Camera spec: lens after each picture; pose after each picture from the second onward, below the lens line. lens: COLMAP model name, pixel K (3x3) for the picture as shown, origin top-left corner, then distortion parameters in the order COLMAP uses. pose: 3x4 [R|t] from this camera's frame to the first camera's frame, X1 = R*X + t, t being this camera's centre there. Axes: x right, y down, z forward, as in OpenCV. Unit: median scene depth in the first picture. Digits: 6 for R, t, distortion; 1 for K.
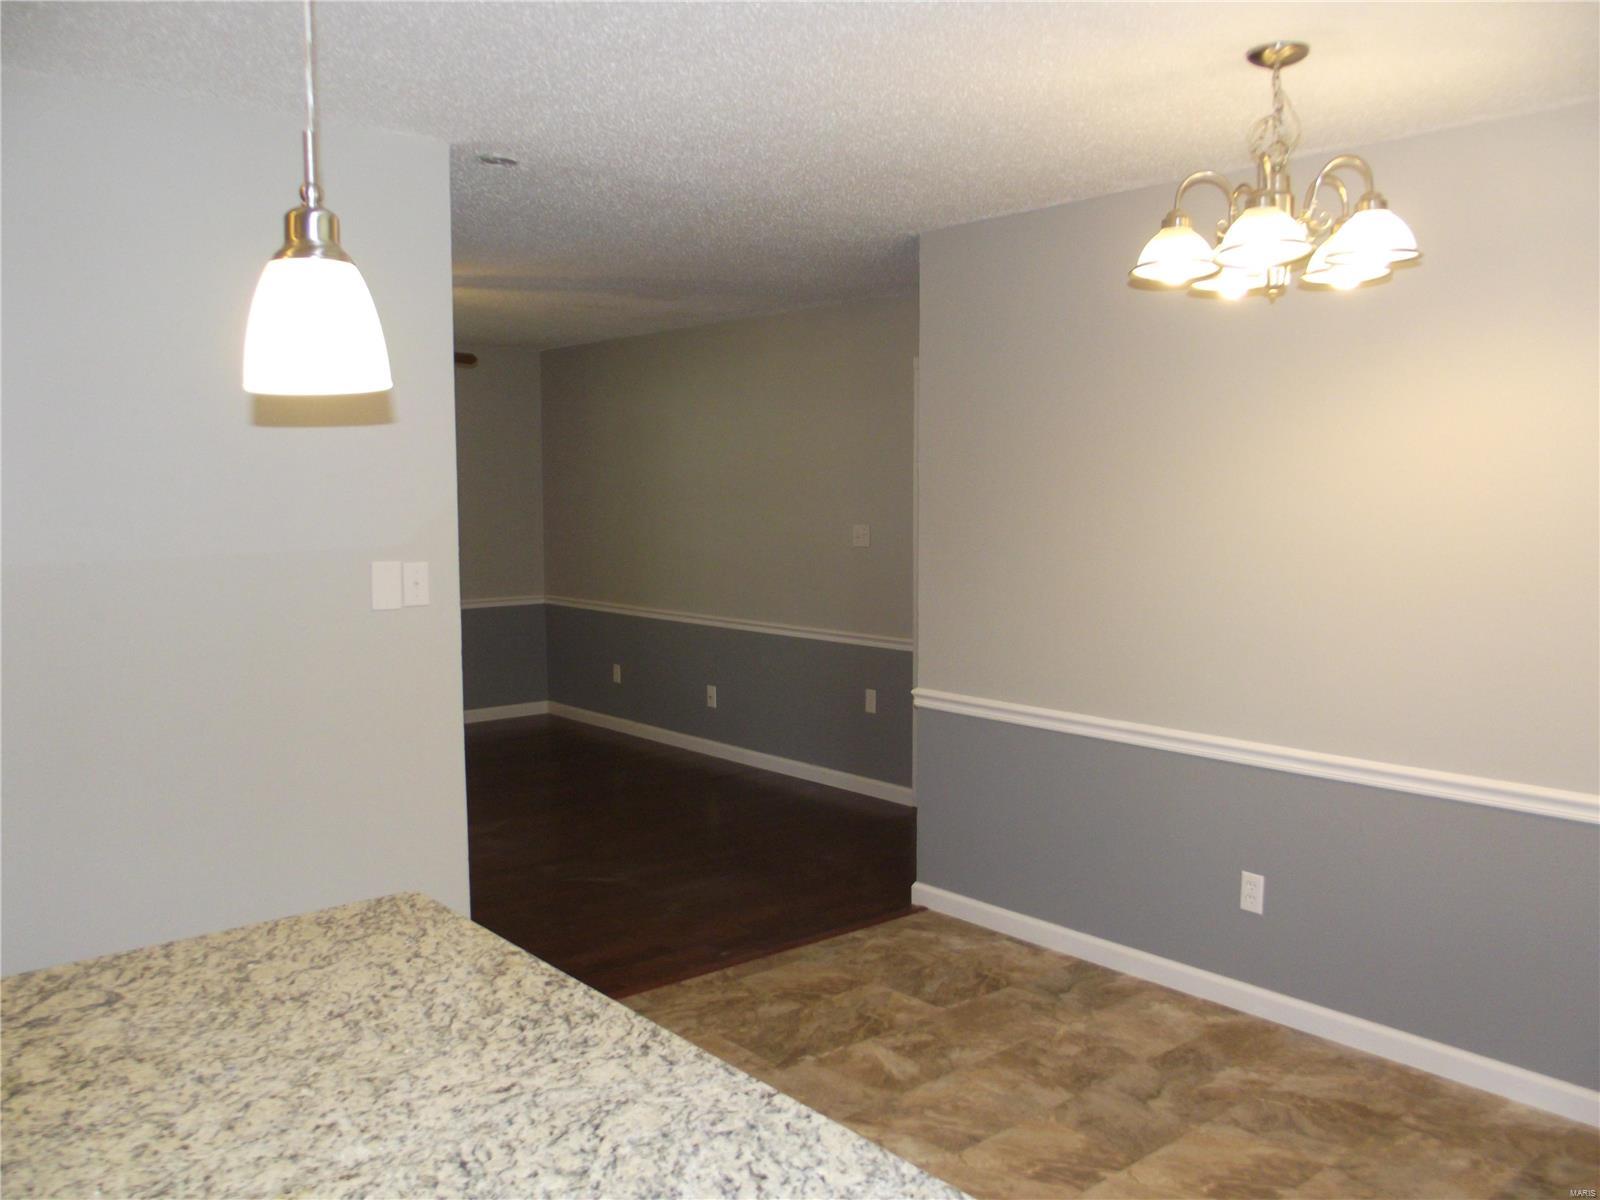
lens RADIAL K [[1373.5, 0, 800.0], [0, 1373.5, 600.0], [0, 0, 1]] dist [-0.050478, 0.004438]
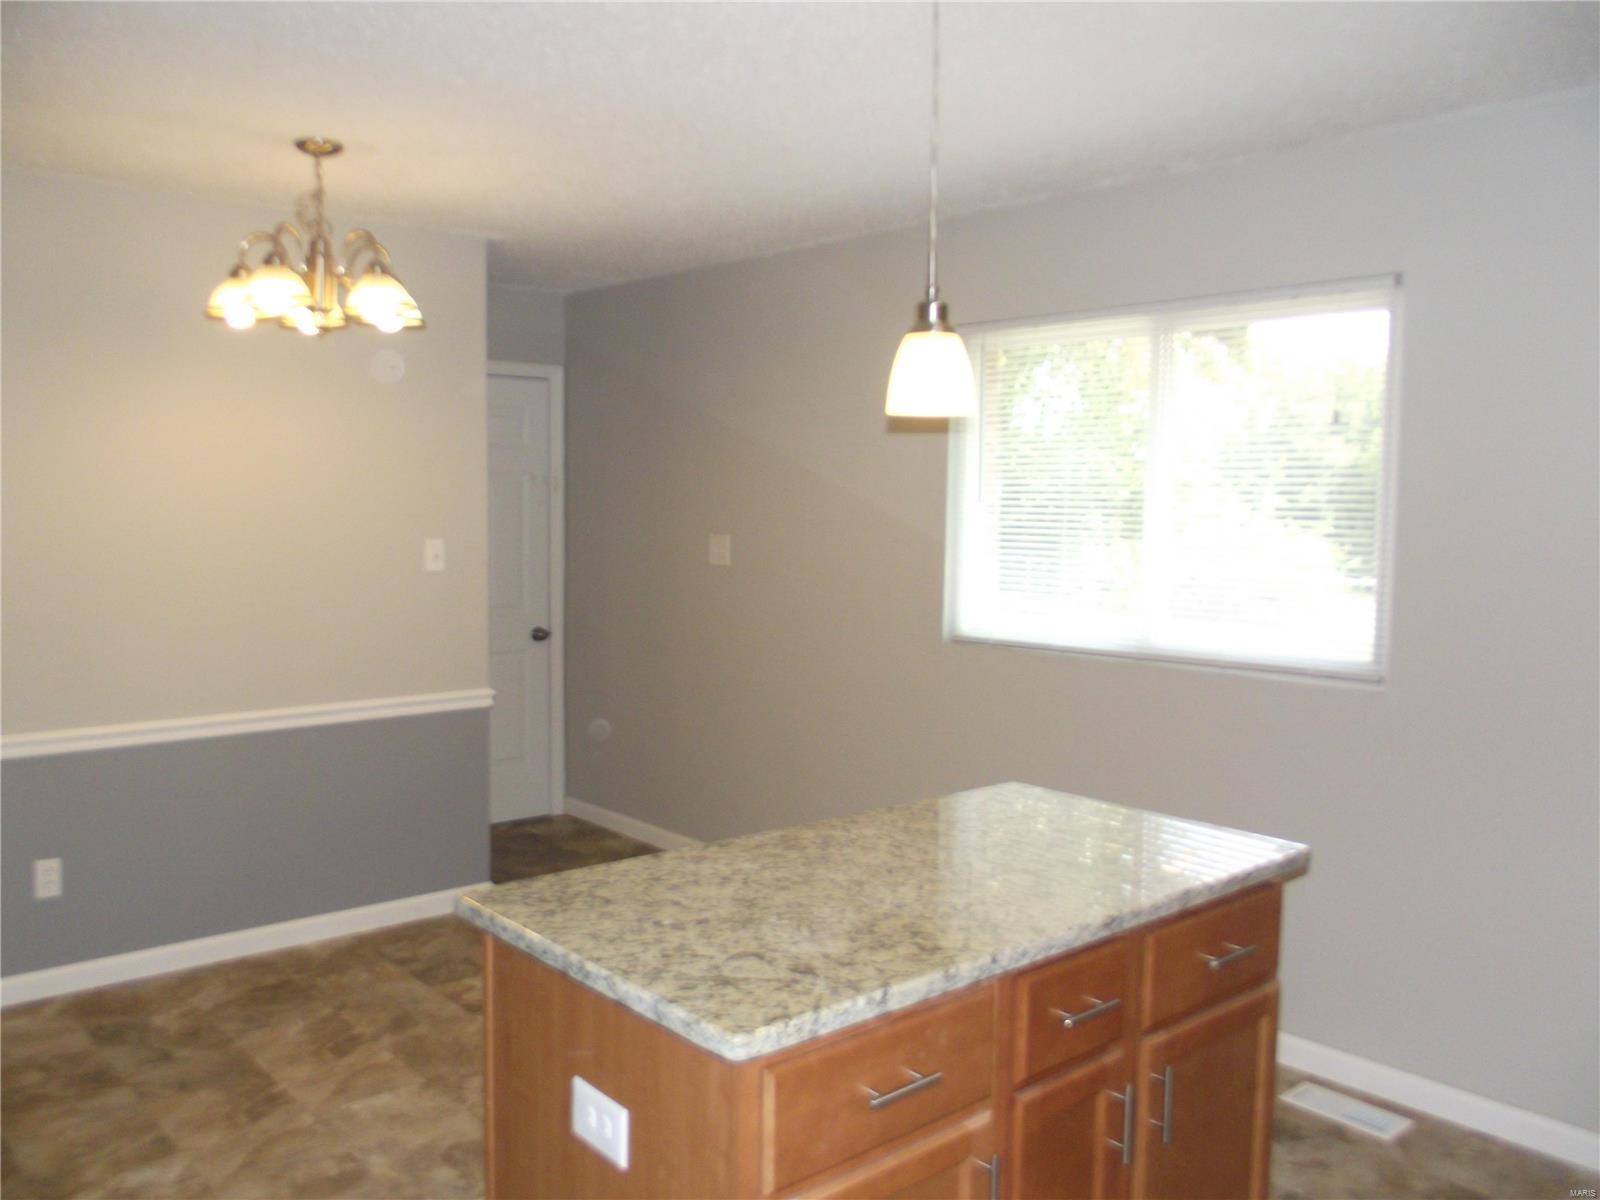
lens RADIAL K [[1373.5, 0, 800.0], [0, 1373.5, 600.0], [0, 0, 1]] dist [-0.050478, 0.004438]
pose [[0.003484, -0.089409, 0.995989, -1.002711], [0.098389, 0.991193, 0.088634, -0.048425], [-0.995142, 0.097686, 0.012250, 0.587450]]
